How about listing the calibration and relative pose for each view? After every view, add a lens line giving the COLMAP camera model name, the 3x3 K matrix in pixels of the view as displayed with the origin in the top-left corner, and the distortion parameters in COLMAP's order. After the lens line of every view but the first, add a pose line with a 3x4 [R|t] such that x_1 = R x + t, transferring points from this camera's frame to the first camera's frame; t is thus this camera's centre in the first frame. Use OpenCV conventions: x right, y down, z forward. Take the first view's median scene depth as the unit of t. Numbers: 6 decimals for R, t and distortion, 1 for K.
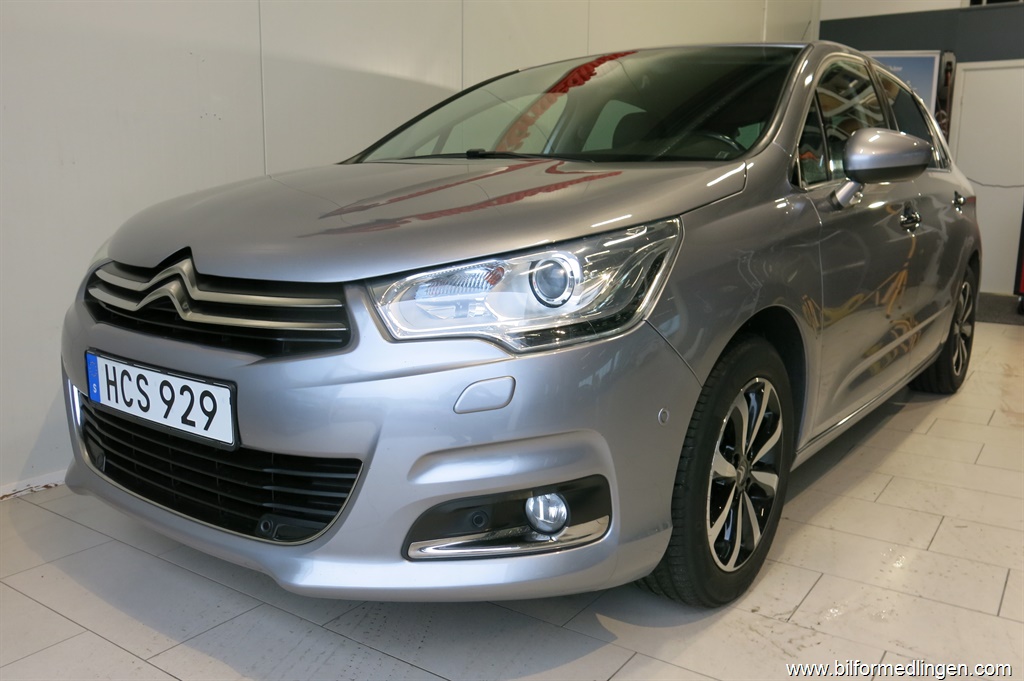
lens RADIAL K [[848.0, 0, 508.3], [0, 848.0, 343.8], [0, 0, 1]] dist [-0.021924, -0.002956]
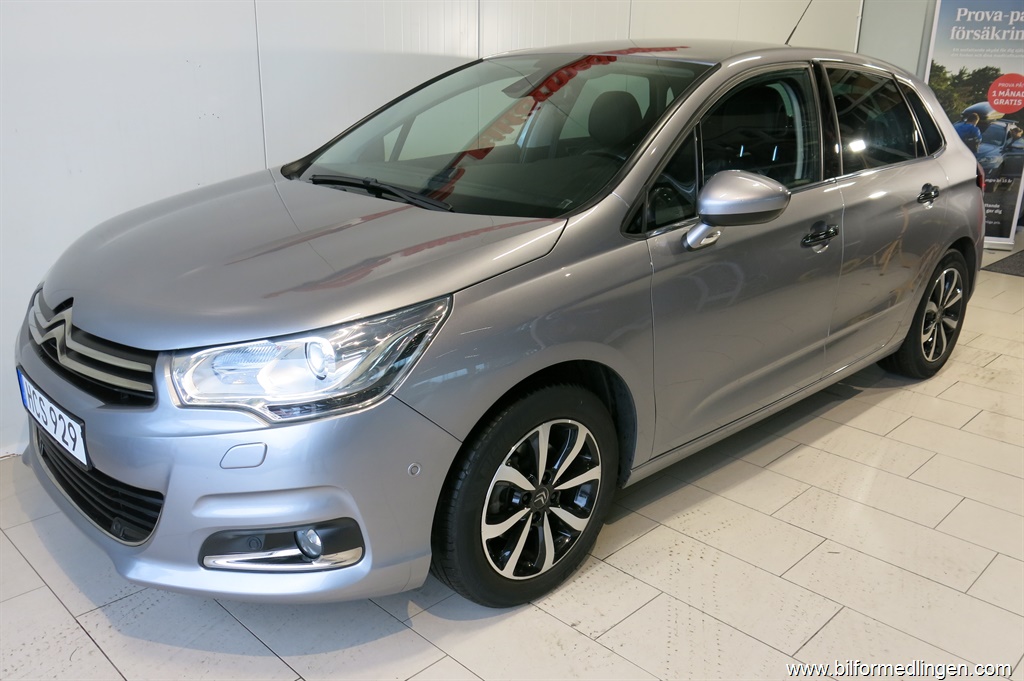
lens RADIAL K [[848.0, 0, 520.0], [0, 848.0, 343.9], [0, 0, 1]] dist [-0.021924, -0.002956]
pose [[0.987328, 0.059236, -0.147221, 0.495944], [-0.038104, 0.989072, 0.142427, -0.268465], [0.154049, -0.135013, 0.978795, -0.135448]]
